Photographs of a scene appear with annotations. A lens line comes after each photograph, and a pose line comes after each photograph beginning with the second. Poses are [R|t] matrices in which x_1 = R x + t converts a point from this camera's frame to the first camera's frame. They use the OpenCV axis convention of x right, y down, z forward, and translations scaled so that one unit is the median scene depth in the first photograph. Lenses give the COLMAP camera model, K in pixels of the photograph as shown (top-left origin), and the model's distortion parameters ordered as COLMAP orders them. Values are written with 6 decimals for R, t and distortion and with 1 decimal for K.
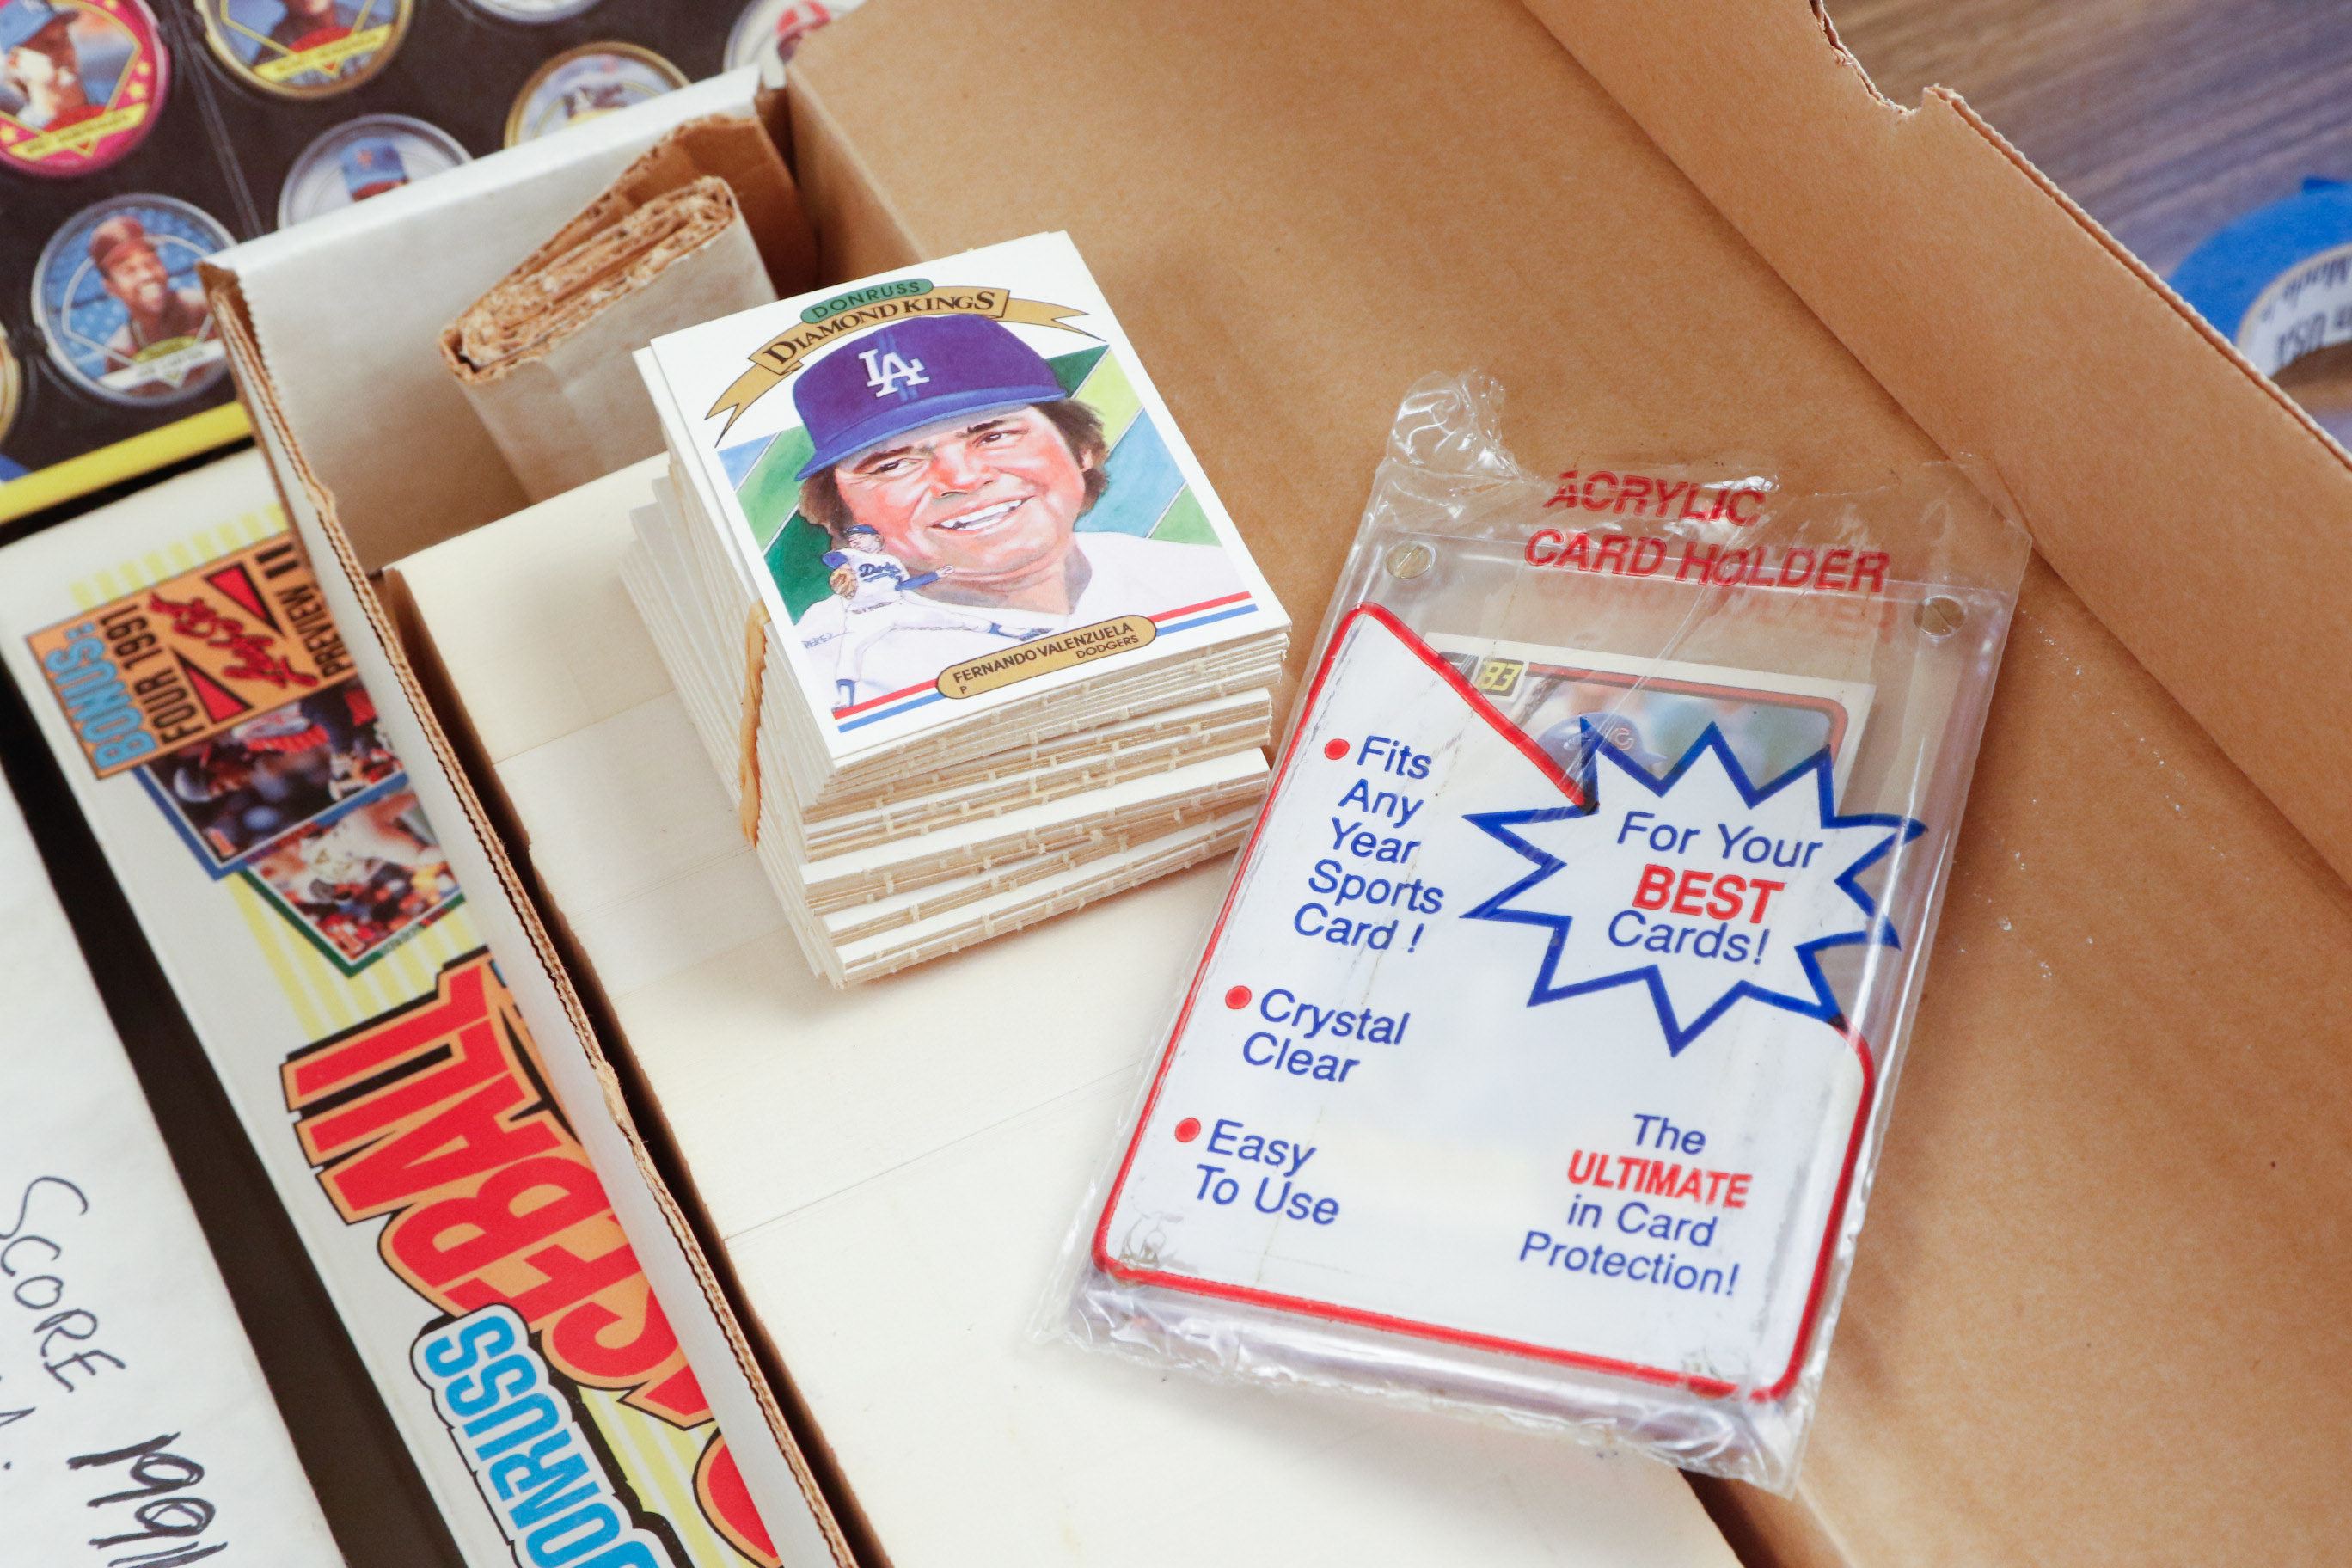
lens RADIAL K [[3846.4, 0, 1176.0], [0, 3846.4, 784.0], [0, 0, 1]] dist [0.006055, 0.043142]
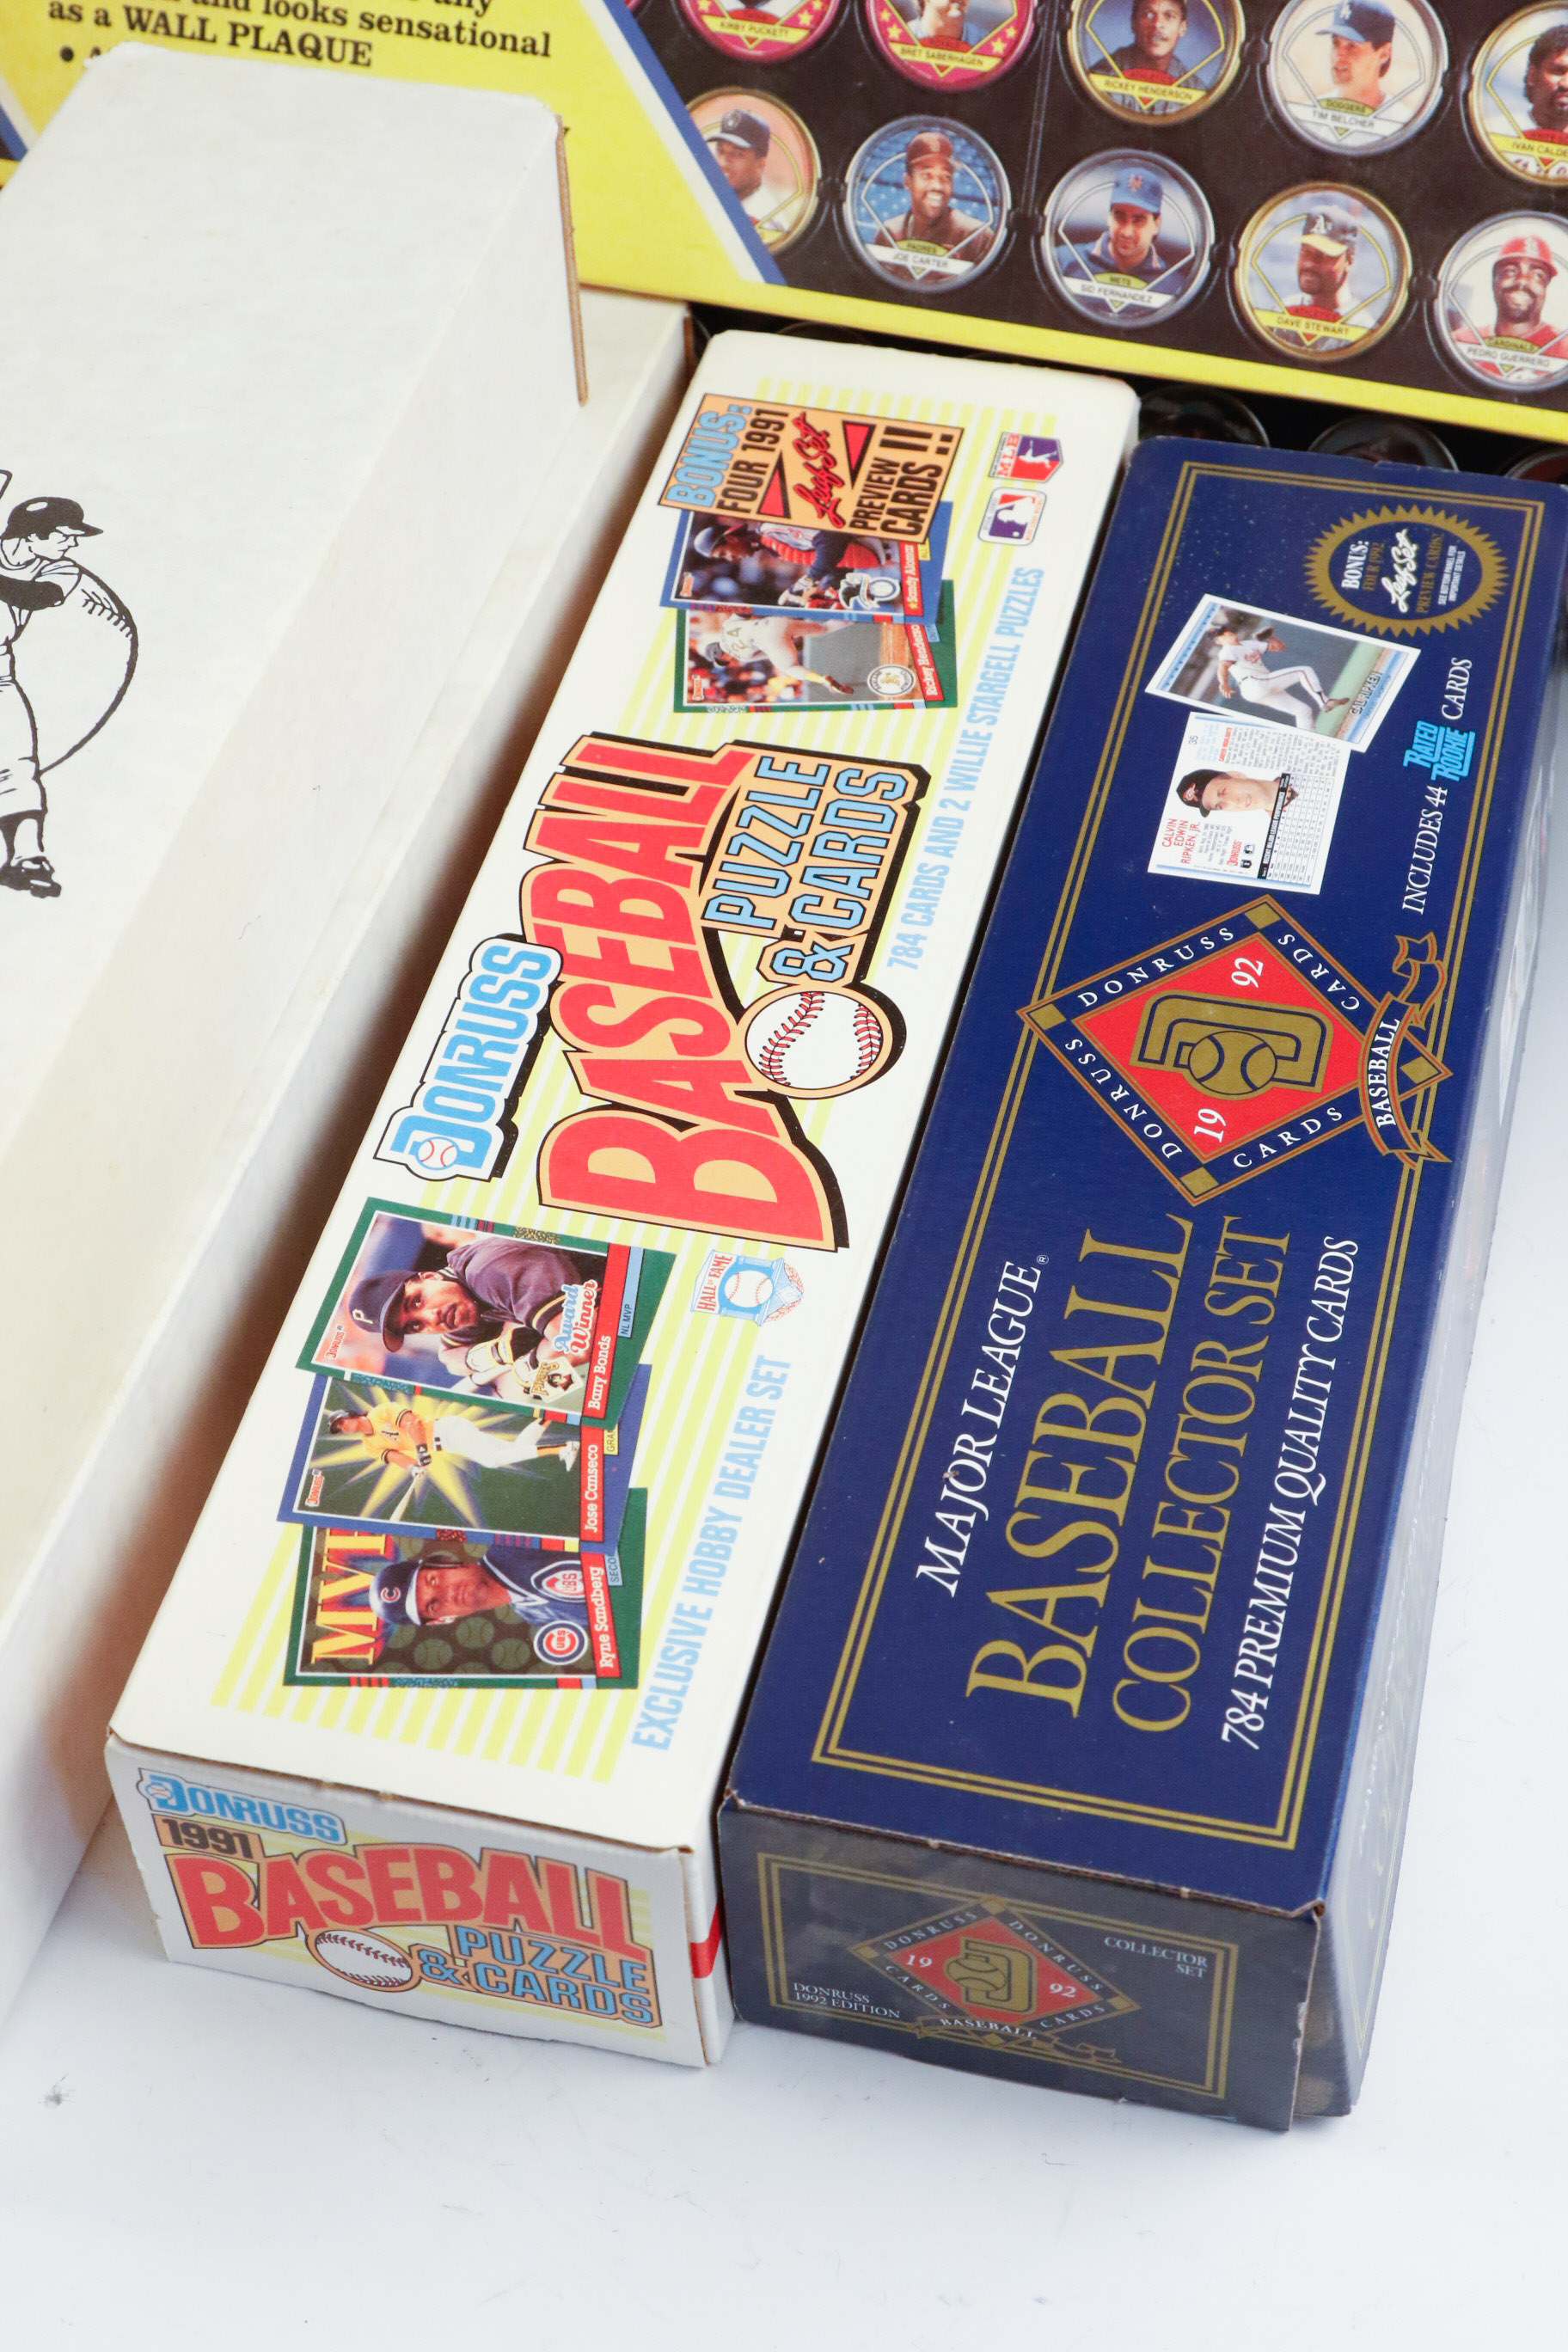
lens RADIAL K [[3846.4, 0, 791.1], [0, 3846.4, 1142.0], [0, 0, 1]] dist [0.006055, 0.043142]
pose [[0.729218, 0.536410, -0.424859, 0.403934], [-0.525115, 0.836766, 0.155171, -0.045039], [0.438743, 0.109946, 0.891861, -0.088220]]
